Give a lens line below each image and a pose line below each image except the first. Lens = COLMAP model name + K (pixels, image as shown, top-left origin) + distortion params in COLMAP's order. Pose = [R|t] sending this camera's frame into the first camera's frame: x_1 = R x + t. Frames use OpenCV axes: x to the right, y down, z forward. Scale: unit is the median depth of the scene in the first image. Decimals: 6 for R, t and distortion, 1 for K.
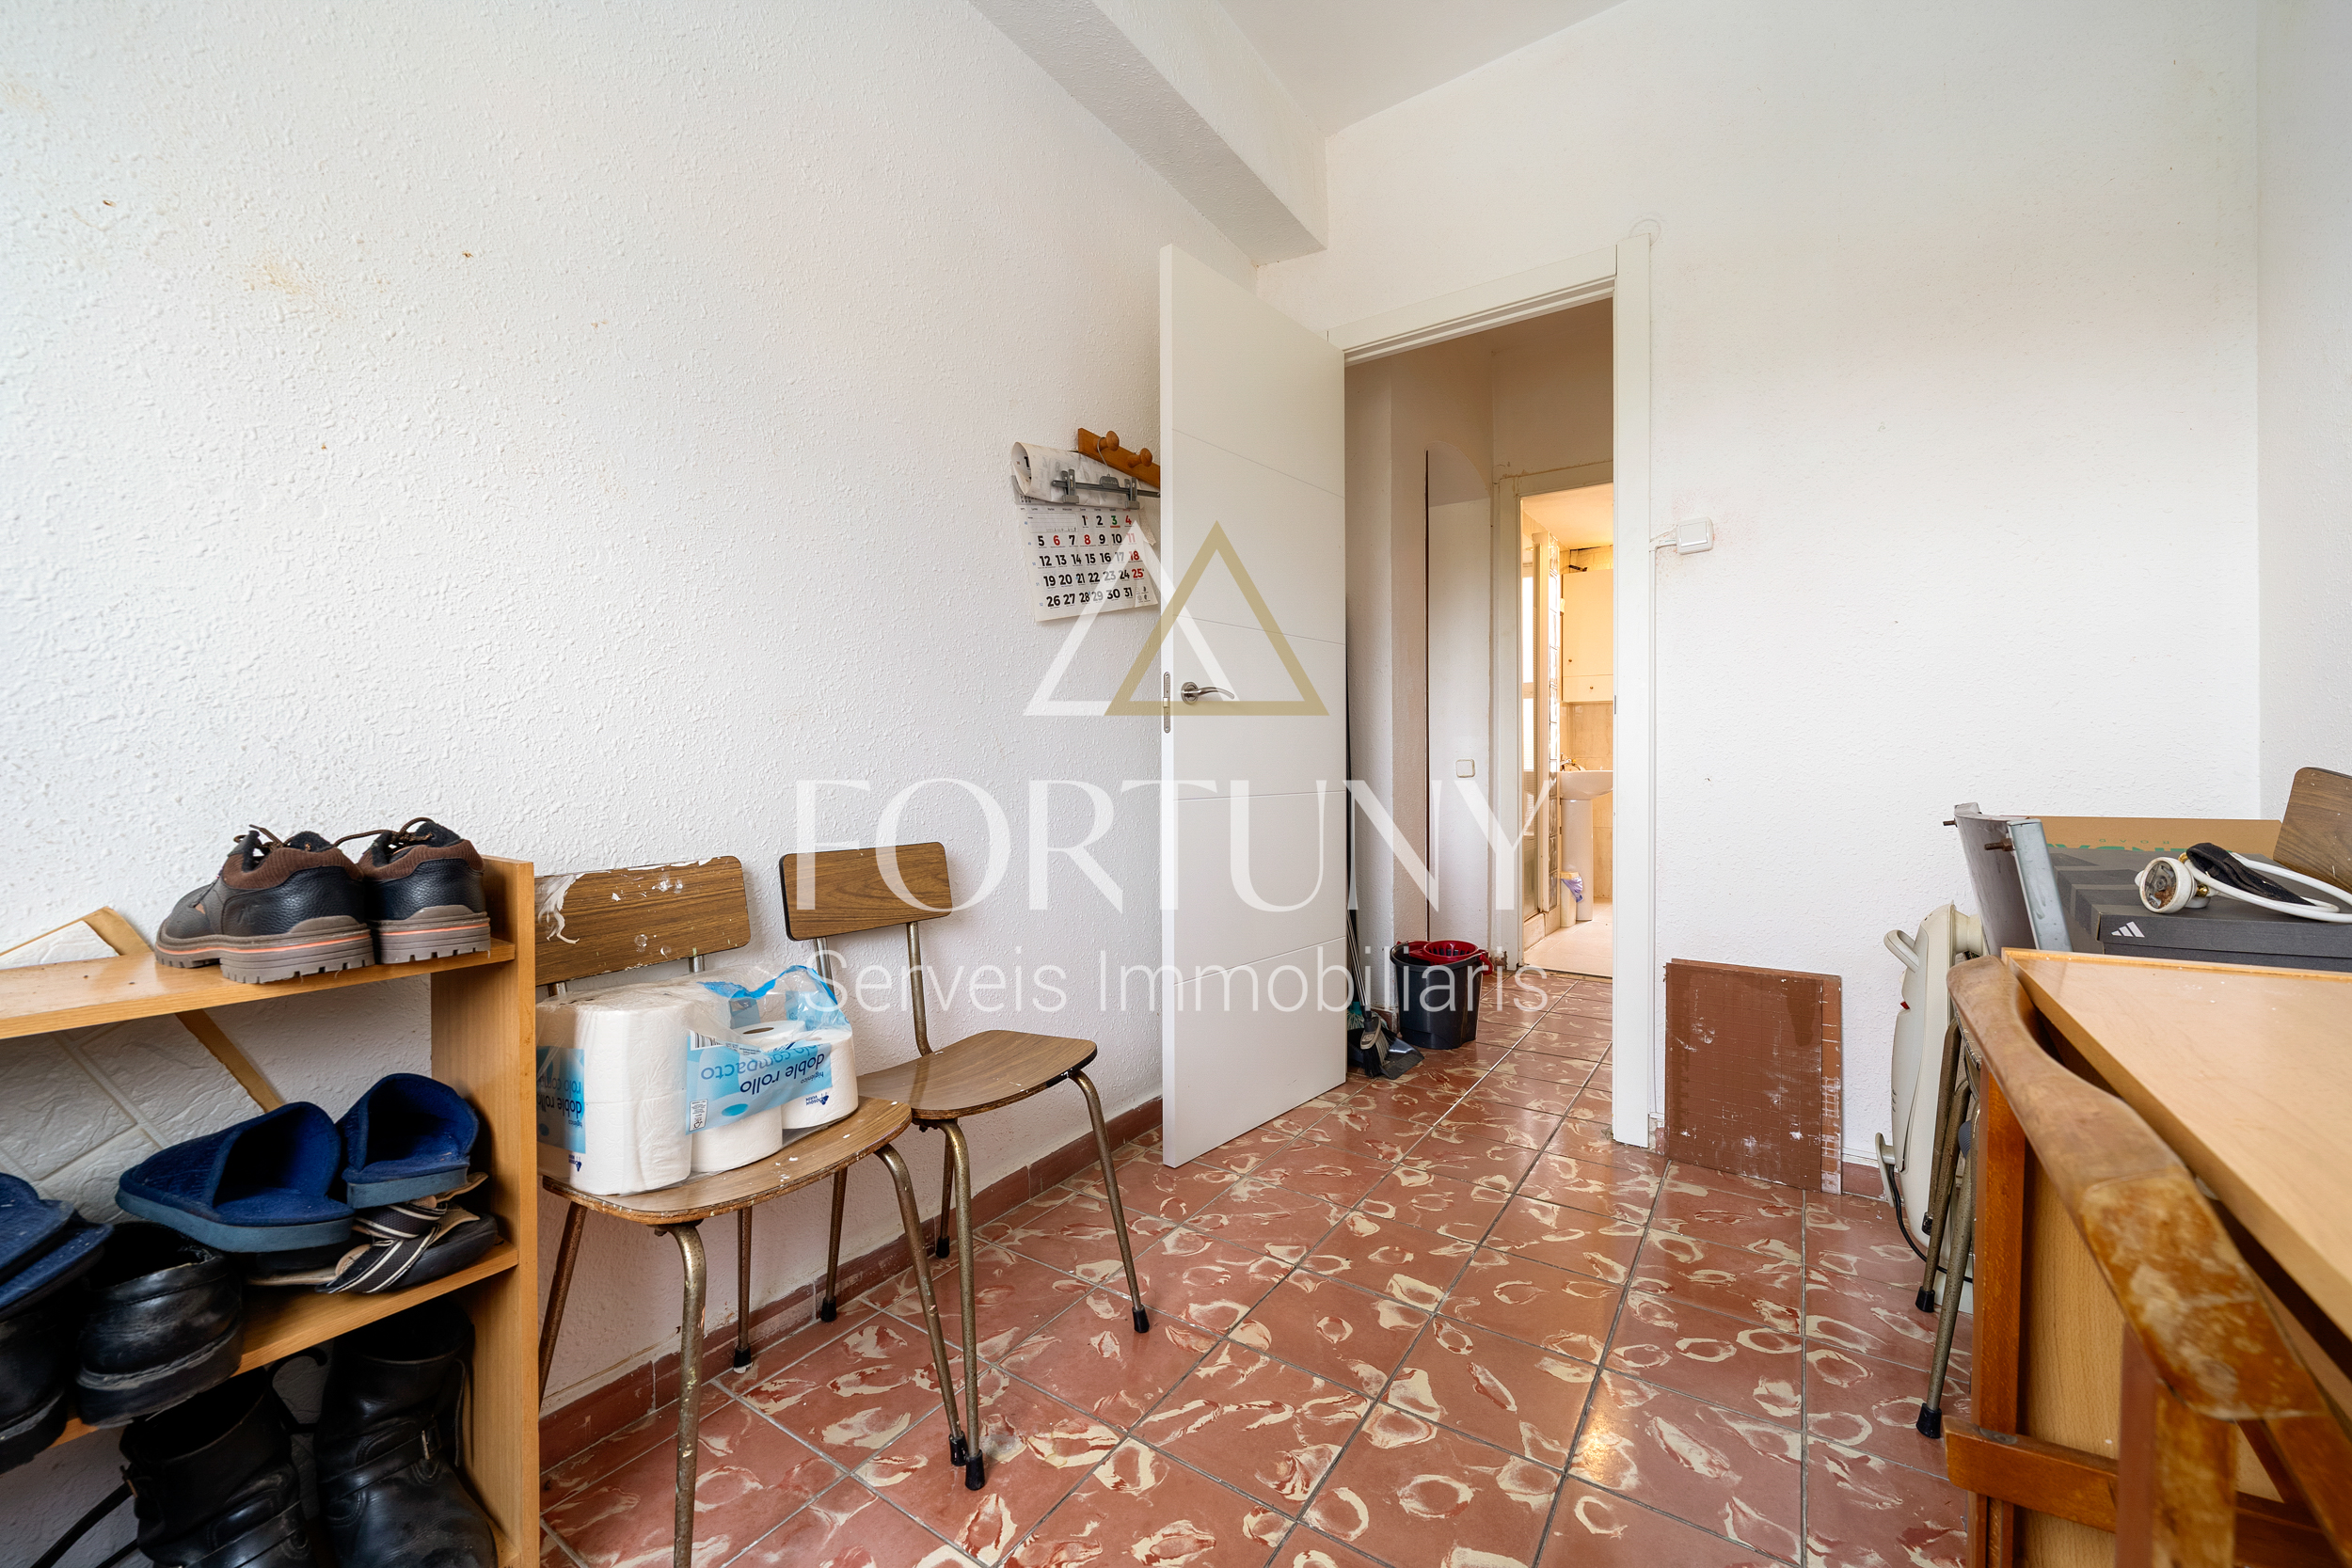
lens RADIAL K [[920.5, 0, 1175.5], [0, 920.5, 773.8], [0, 0, 1]] dist [0.001181, -0.000257]
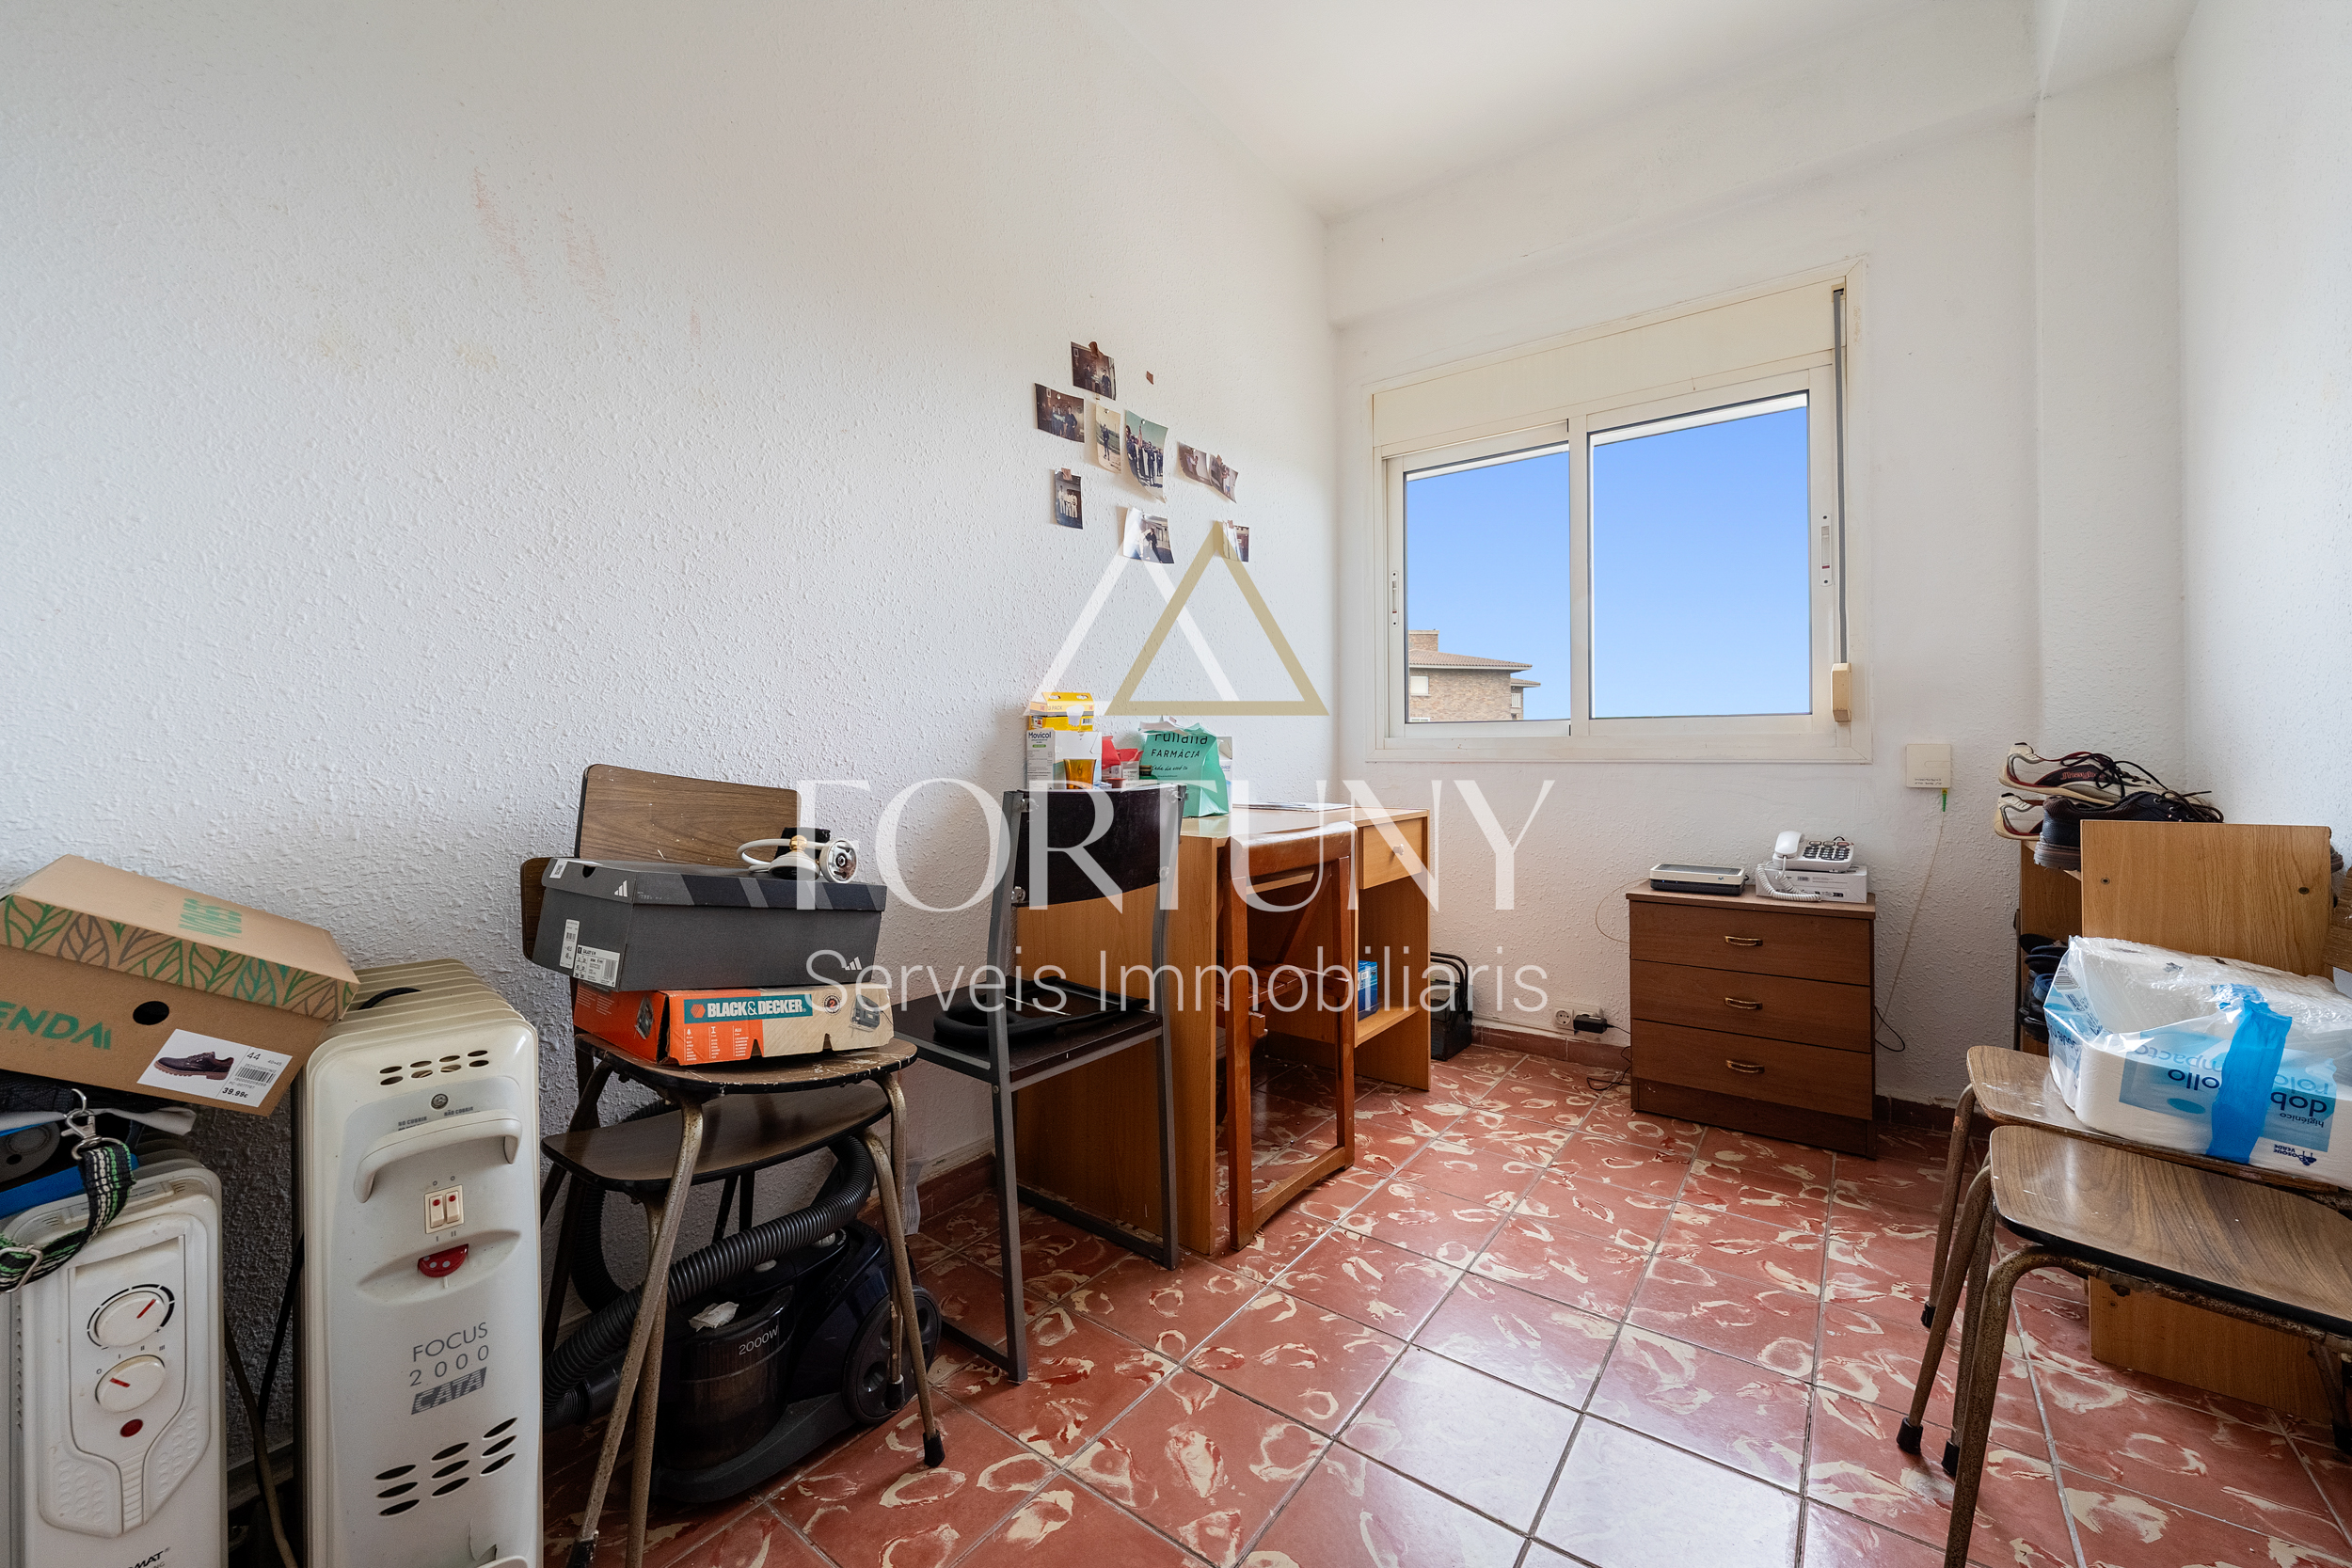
lens RADIAL K [[920.5, 0, 1174.0], [0, 920.5, 769.0], [0, 0, 1]] dist [0.001181, -0.000257]
pose [[-0.998957, 0.003100, 0.045551, 0.527114], [0.003760, 0.999889, 0.014398, -0.013218], [-0.045501, 0.014554, -0.998858, 1.940964]]
